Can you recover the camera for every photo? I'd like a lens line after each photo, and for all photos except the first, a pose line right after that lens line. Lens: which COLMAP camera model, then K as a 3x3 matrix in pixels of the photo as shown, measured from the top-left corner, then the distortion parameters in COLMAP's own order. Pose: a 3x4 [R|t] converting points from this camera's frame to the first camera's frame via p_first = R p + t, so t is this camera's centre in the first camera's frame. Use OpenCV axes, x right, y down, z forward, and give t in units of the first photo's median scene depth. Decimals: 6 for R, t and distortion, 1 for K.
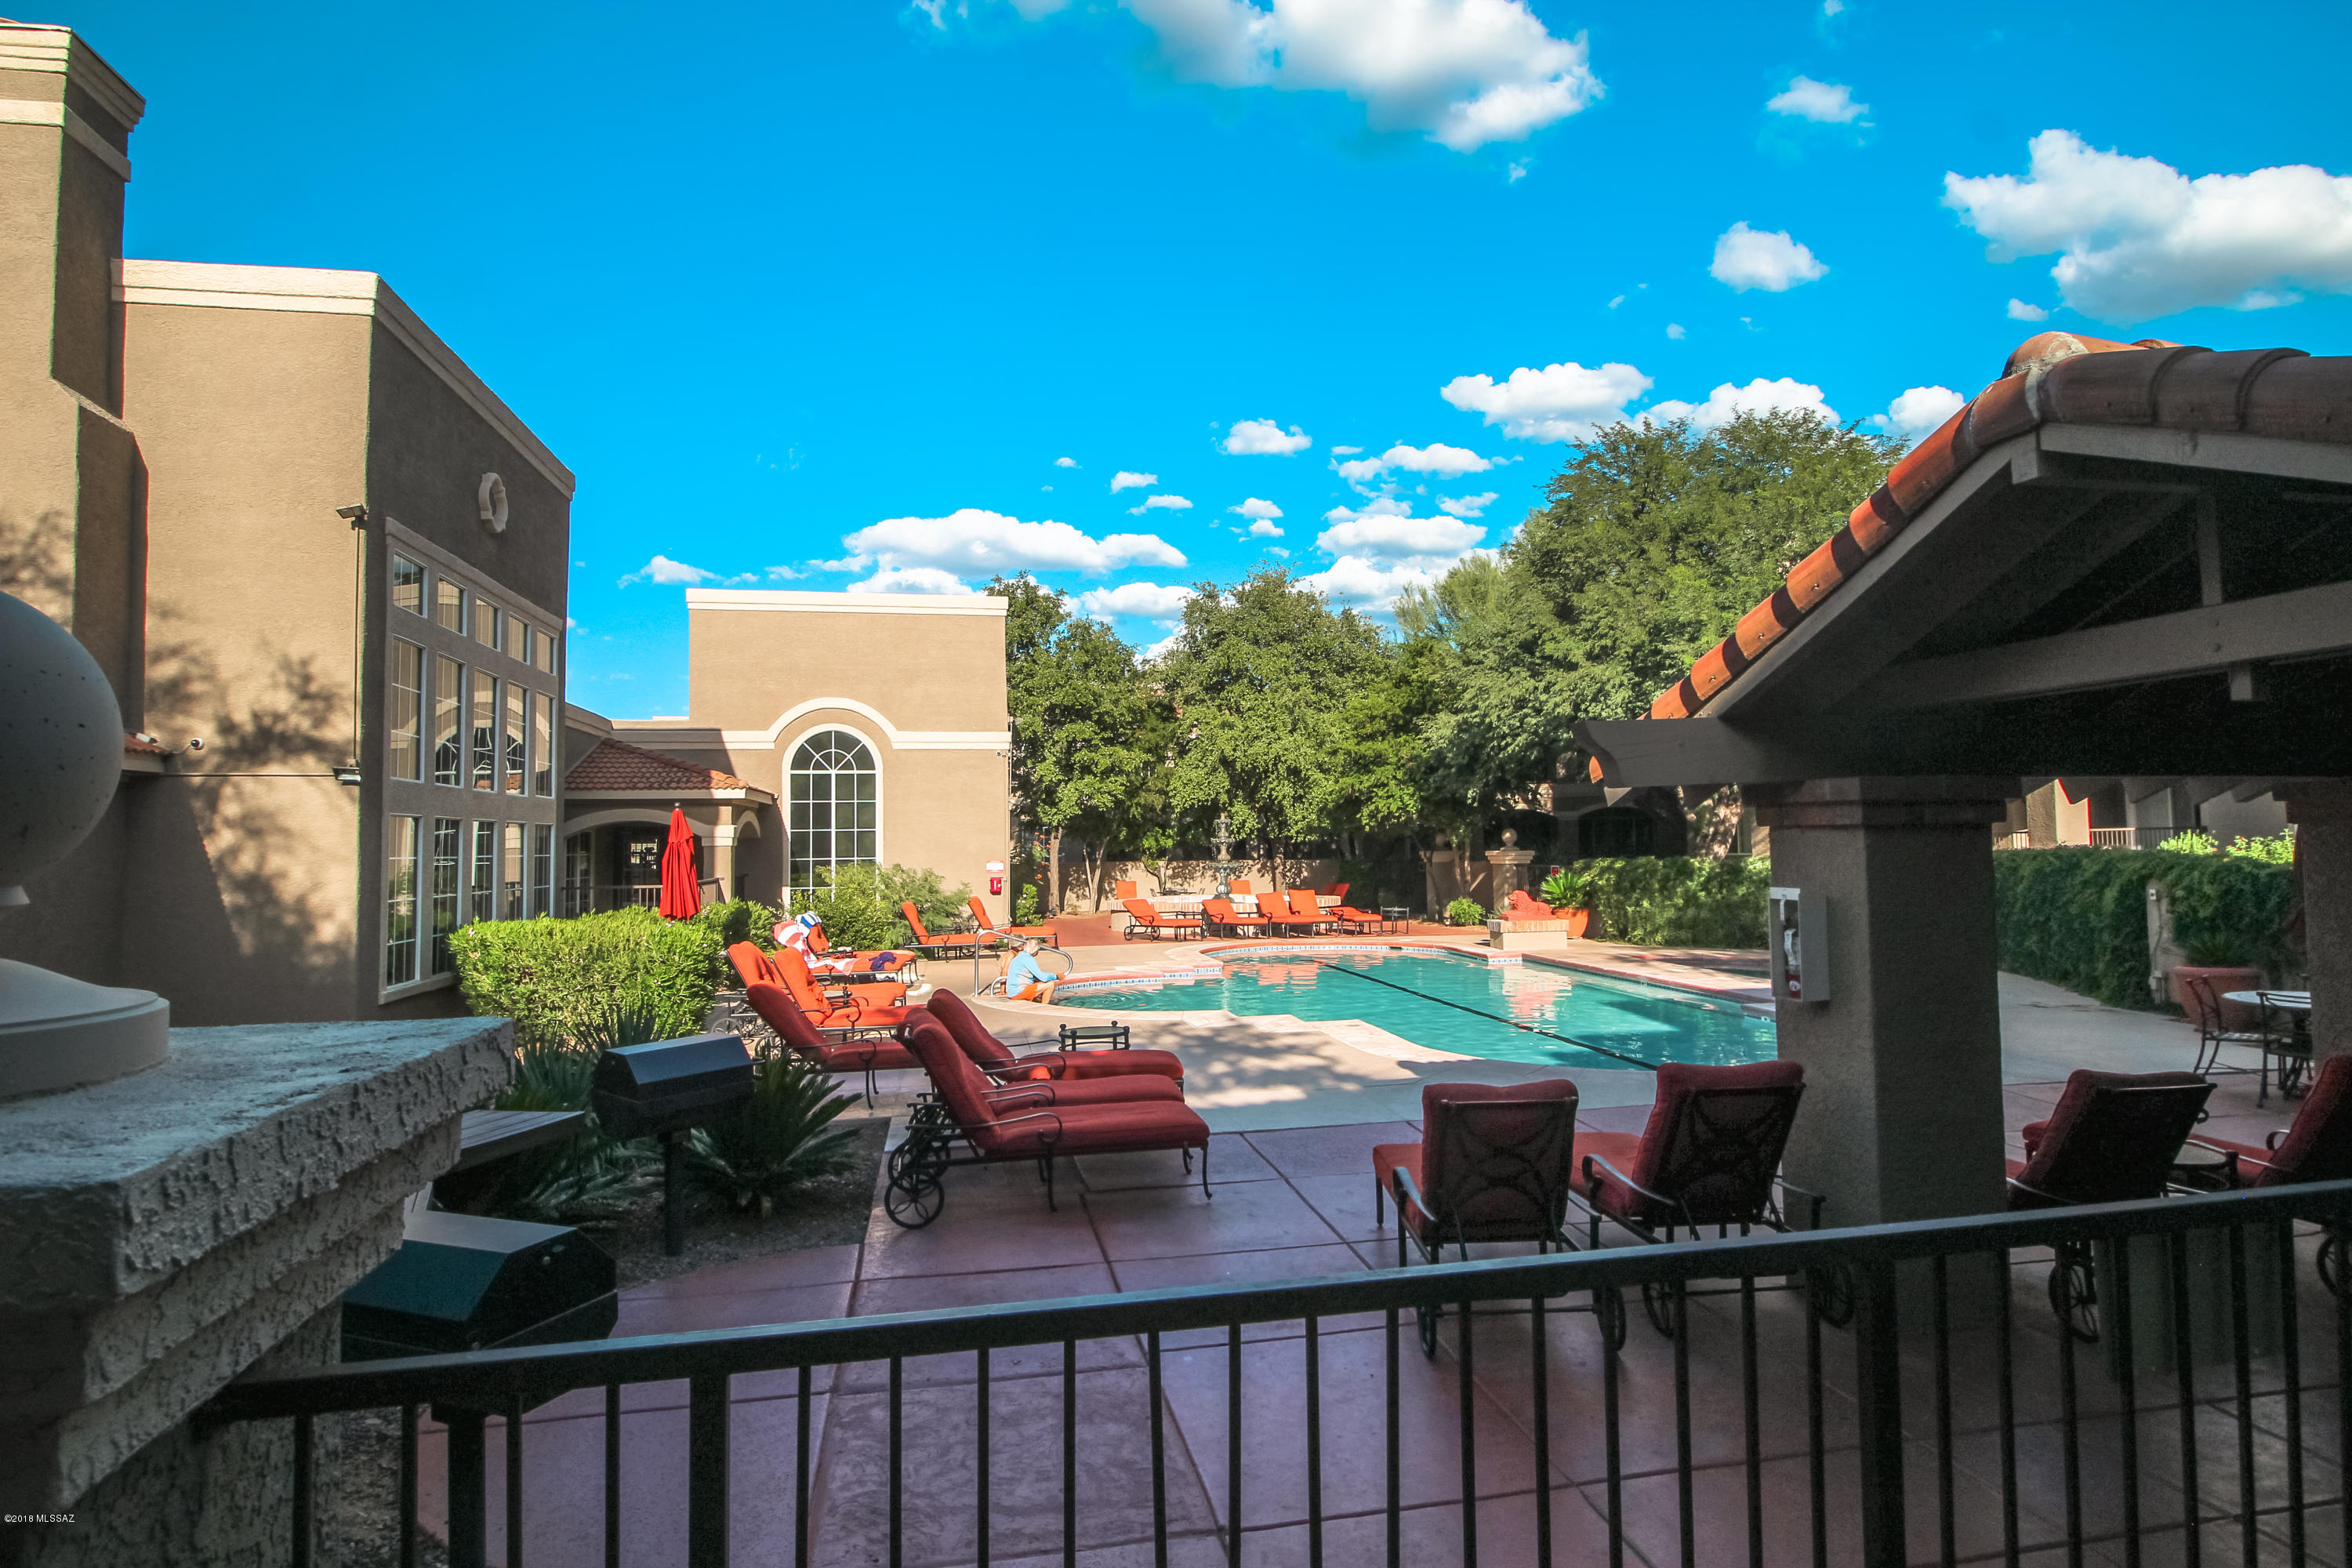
lens RADIAL K [[1258.1, 0, 1209.2], [0, 1258.1, 772.3], [0, 0, 1]] dist [0.001937, -0.010725]
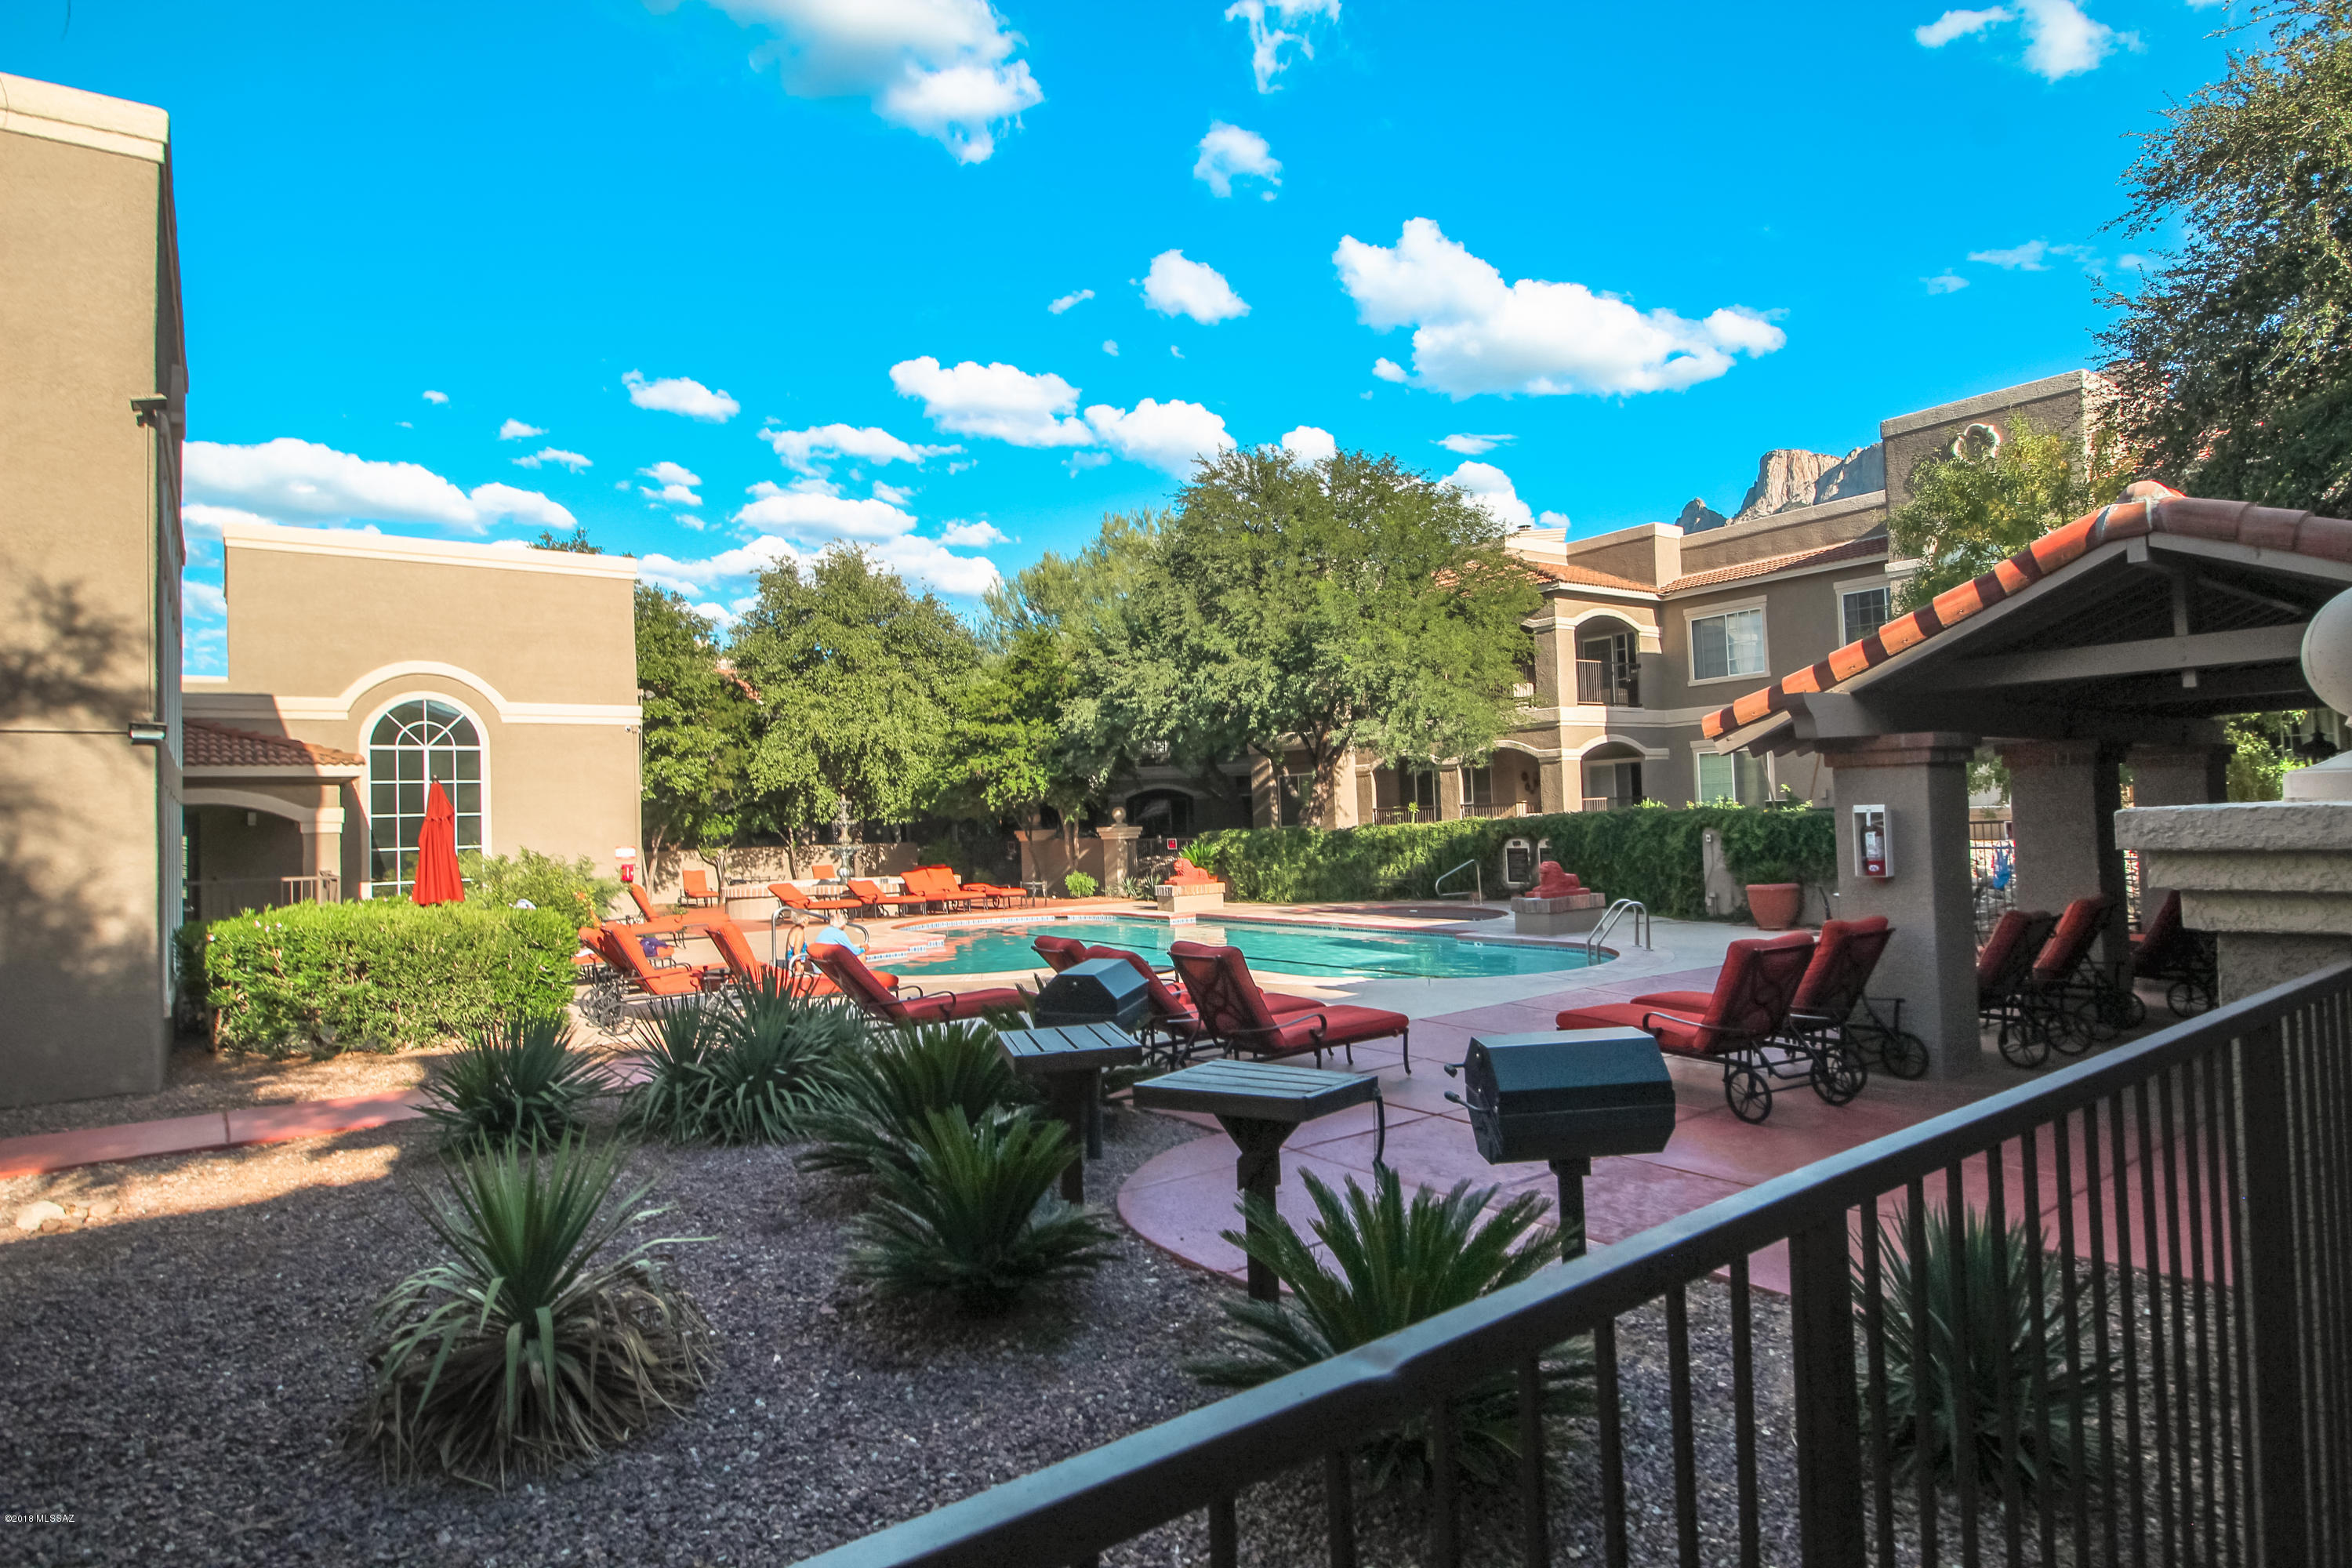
lens RADIAL K [[1258.1, 0, 1204.8], [0, 1258.1, 790.2], [0, 0, 1]] dist [0.001937, -0.010725]
pose [[0.900726, -0.006575, 0.434338, -0.223043], [-0.002961, 0.999769, 0.021276, 0.010101], [-0.434378, -0.020450, 0.900499, -0.007021]]
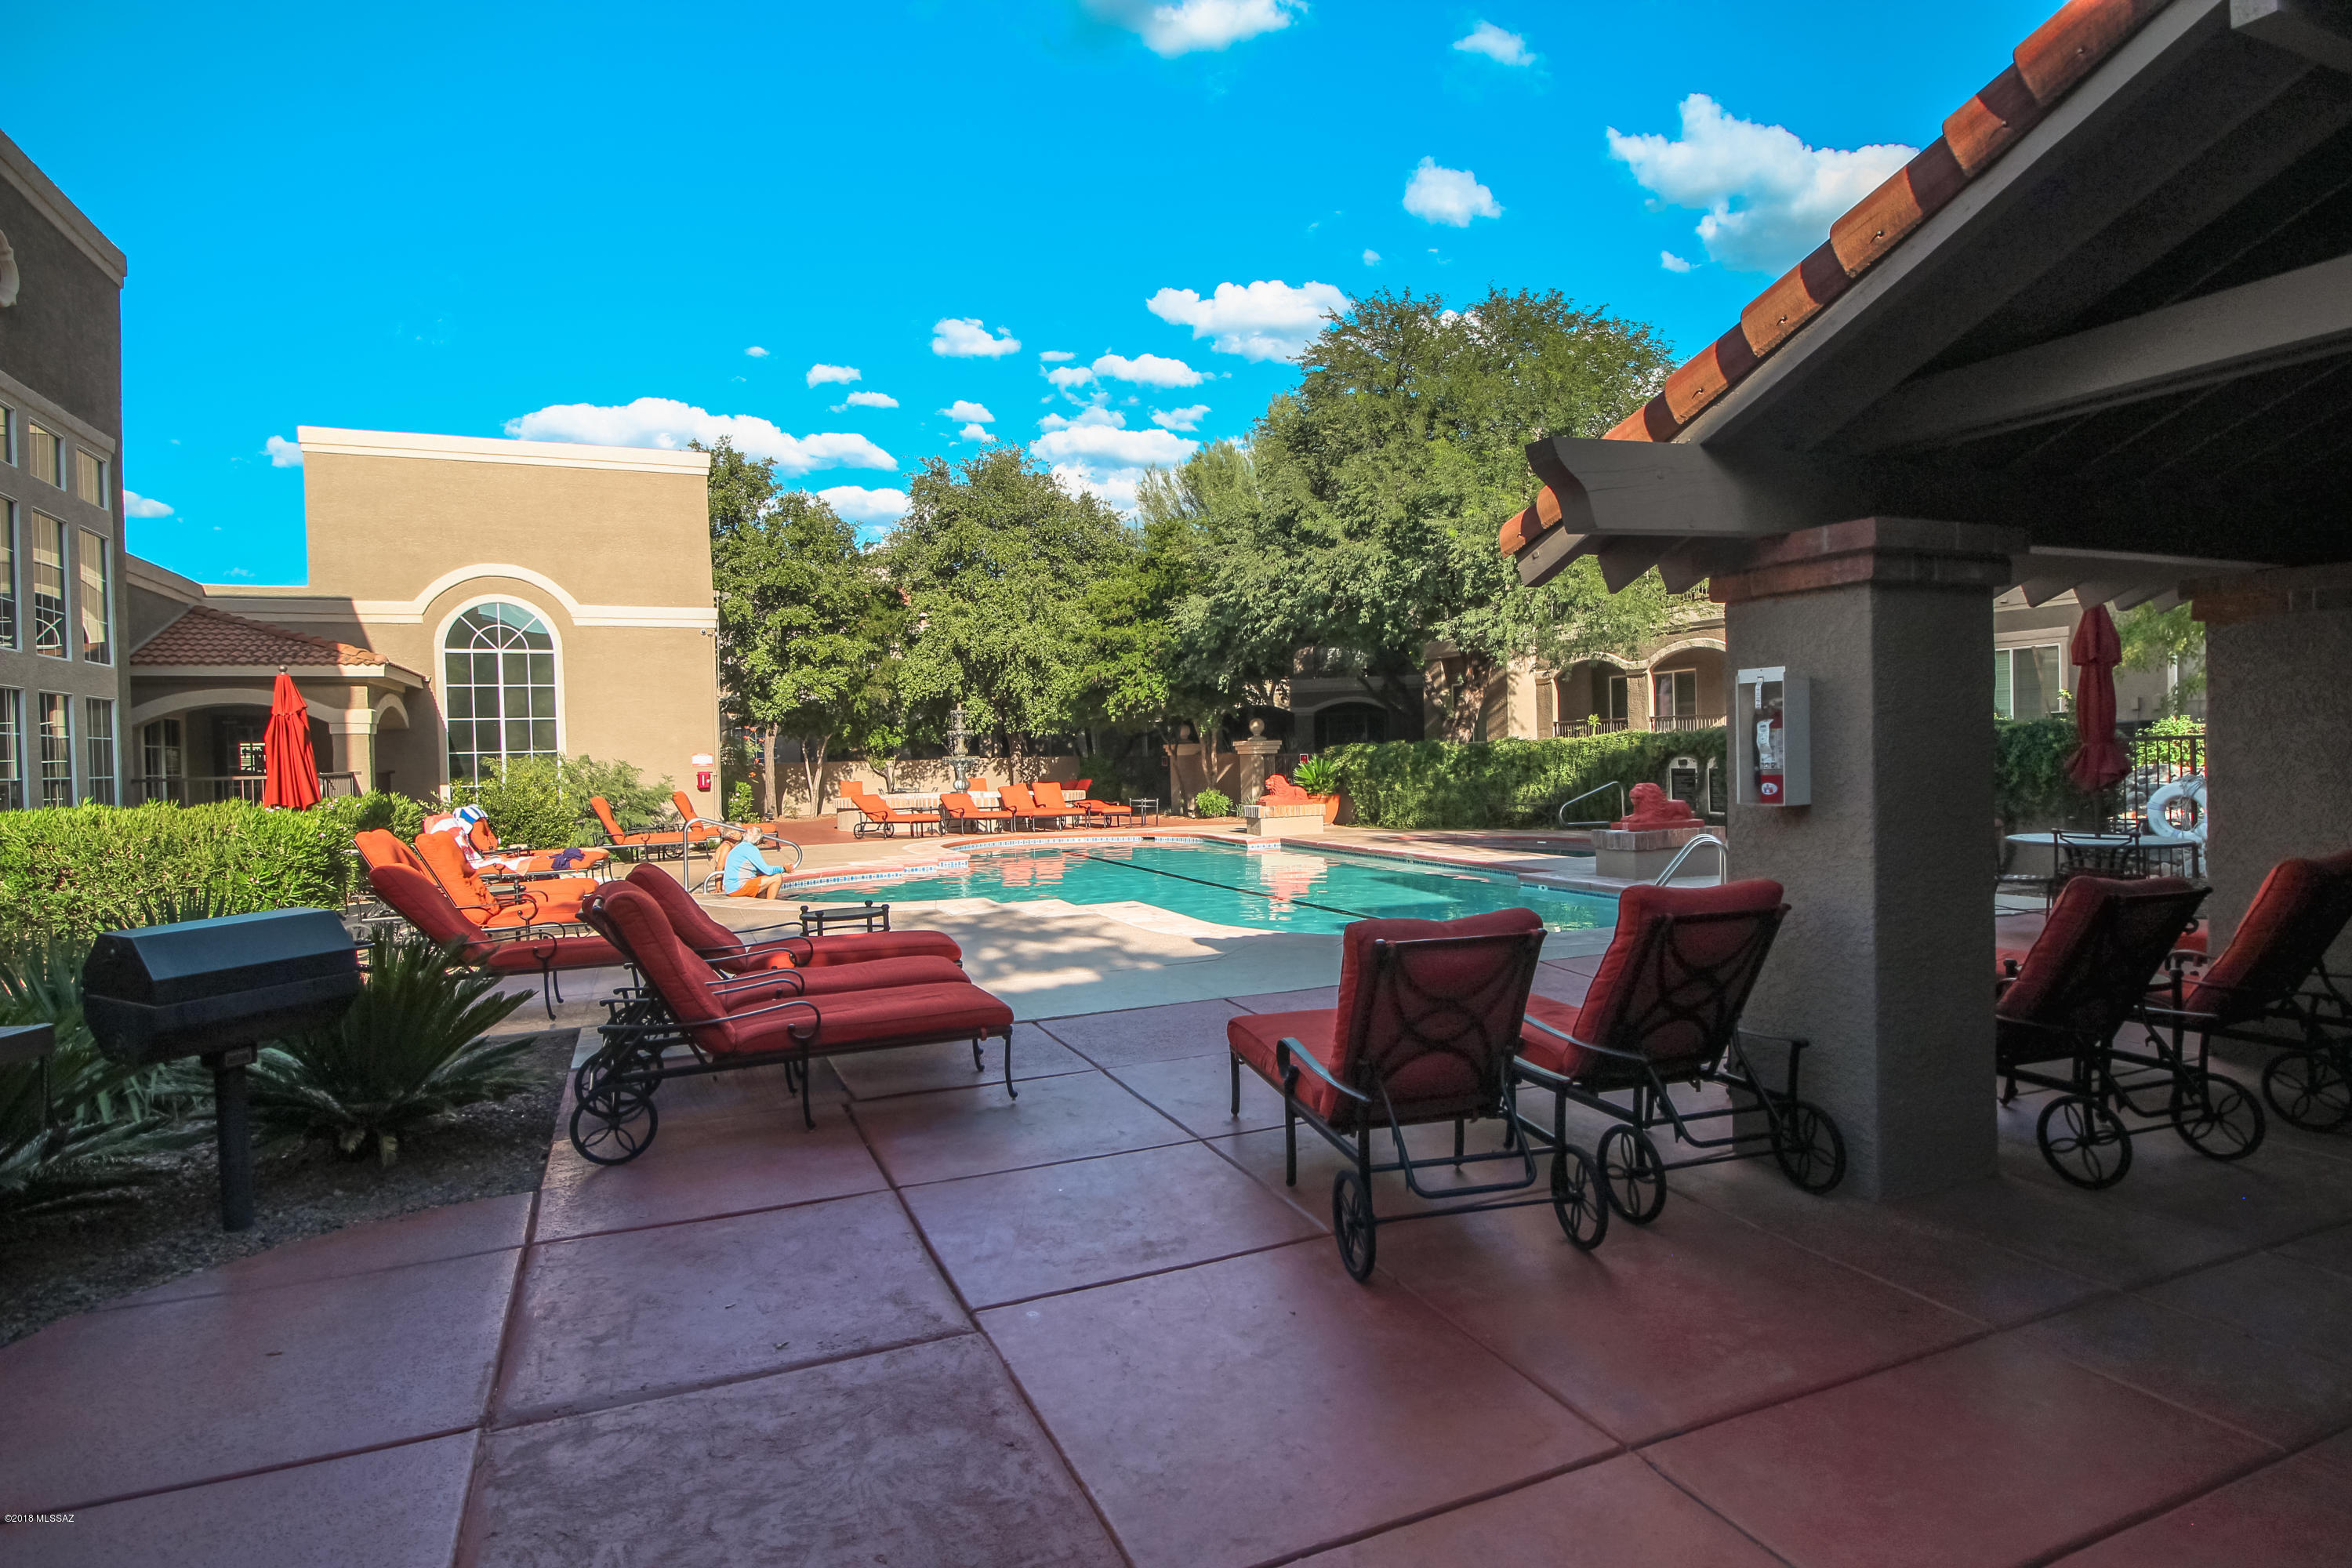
lens RADIAL K [[1258.1, 0, 1197.6], [0, 1258.1, 776.8], [0, 0, 1]] dist [0.001937, -0.010725]
pose [[0.978062, -0.014314, 0.207820, -0.015147], [-0.001139, 0.997254, 0.074048, 0.024290], [-0.208309, -0.072660, 0.975360, 0.067845]]
